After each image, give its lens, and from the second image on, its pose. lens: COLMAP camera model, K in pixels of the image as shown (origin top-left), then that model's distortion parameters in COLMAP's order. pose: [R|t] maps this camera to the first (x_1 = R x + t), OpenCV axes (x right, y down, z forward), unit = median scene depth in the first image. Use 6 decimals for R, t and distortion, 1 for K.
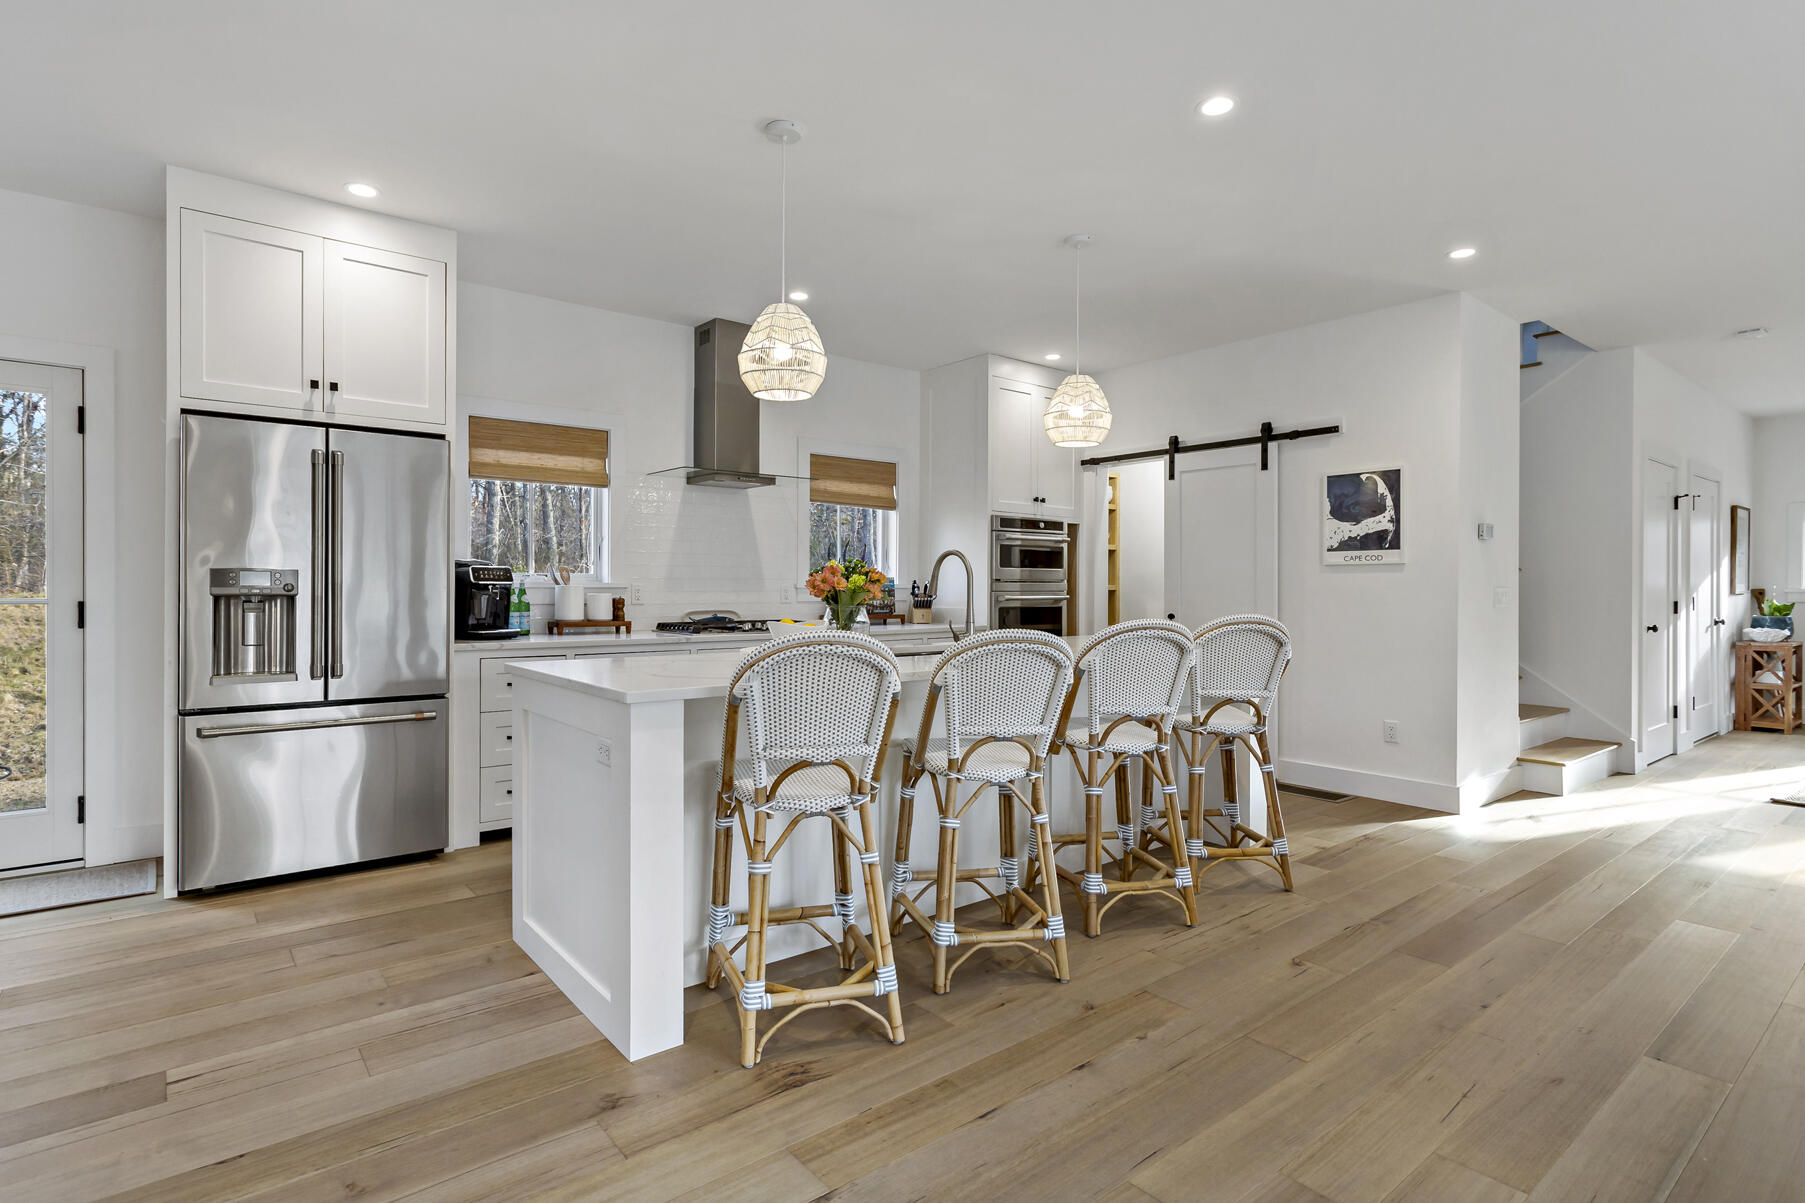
lens RADIAL K [[905.2, 0, 932.9], [0, 905.2, 585.8], [0, 0, 1]] dist [0.005022, 0.000671]
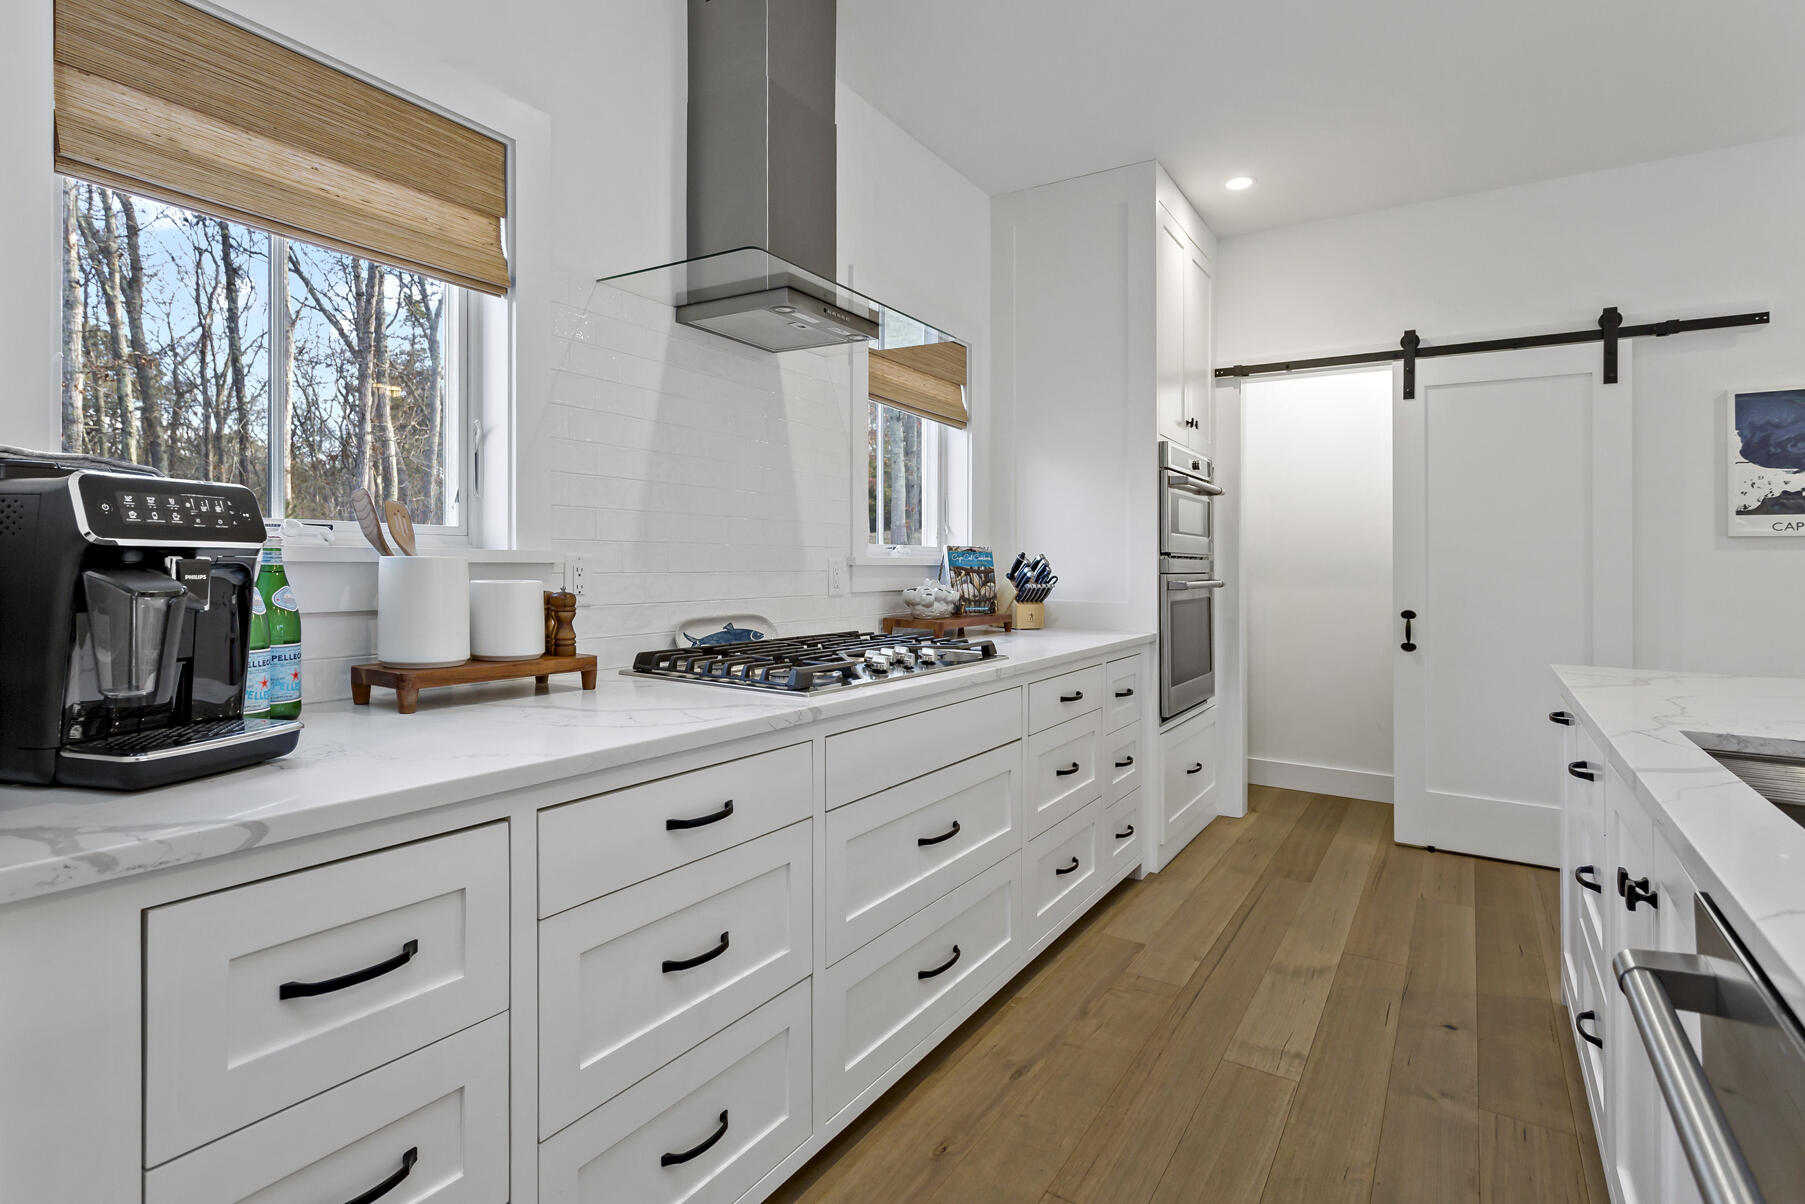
lens RADIAL K [[905.2, 0, 886.2], [0, 905.2, 575.1], [0, 0, 1]] dist [0.005022, 0.000671]
pose [[0.953972, 0.005011, 0.299852, -0.326033], [-0.010292, 0.999819, 0.016032, -0.000709], [-0.299717, -0.018380, 0.953851, 0.607315]]
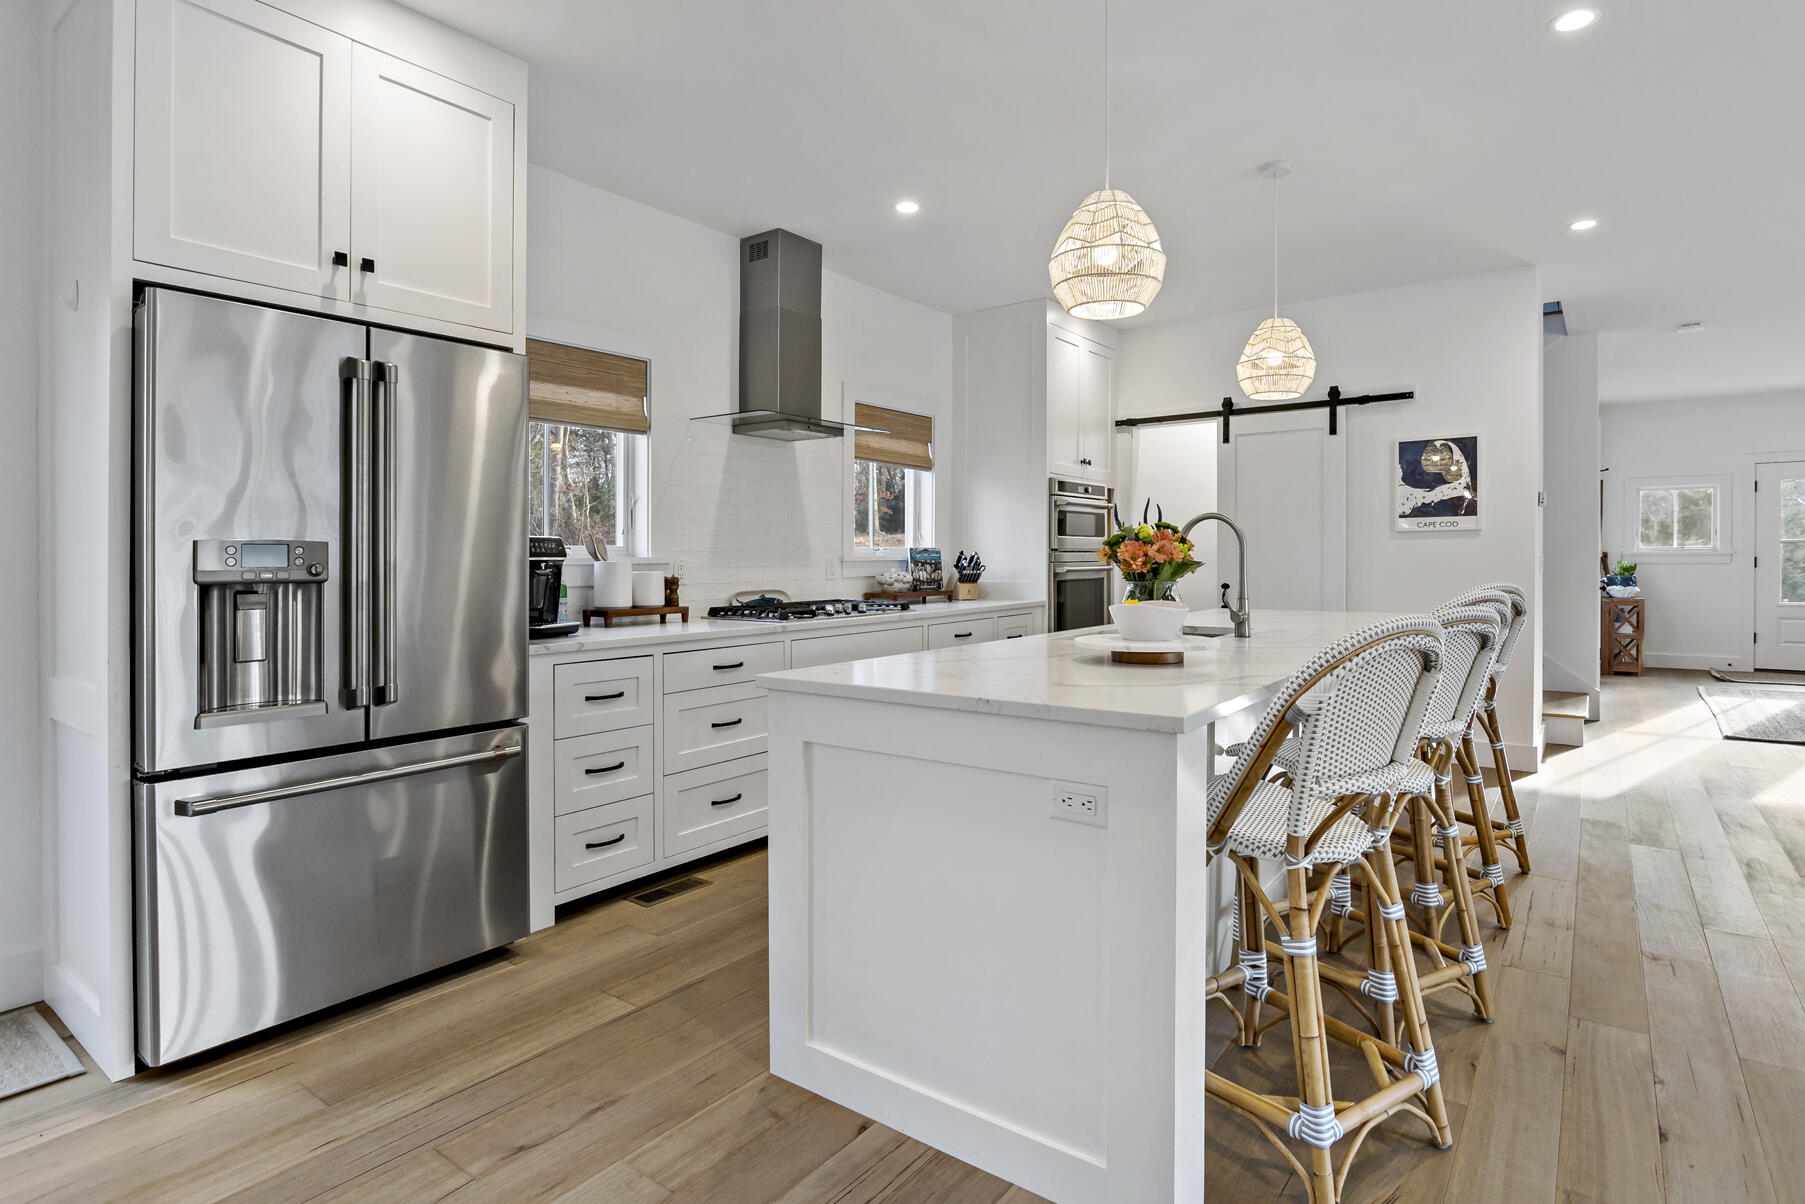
lens RADIAL K [[905.2, 0, 968.1], [0, 905.2, 559.2], [0, 0, 1]] dist [0.005022, 0.000671]
pose [[0.962834, -0.012000, 0.269829, -0.306329], [0.011469, 0.999928, 0.003545, -0.001563], [-0.269852, -0.000319, 0.962902, 0.177239]]
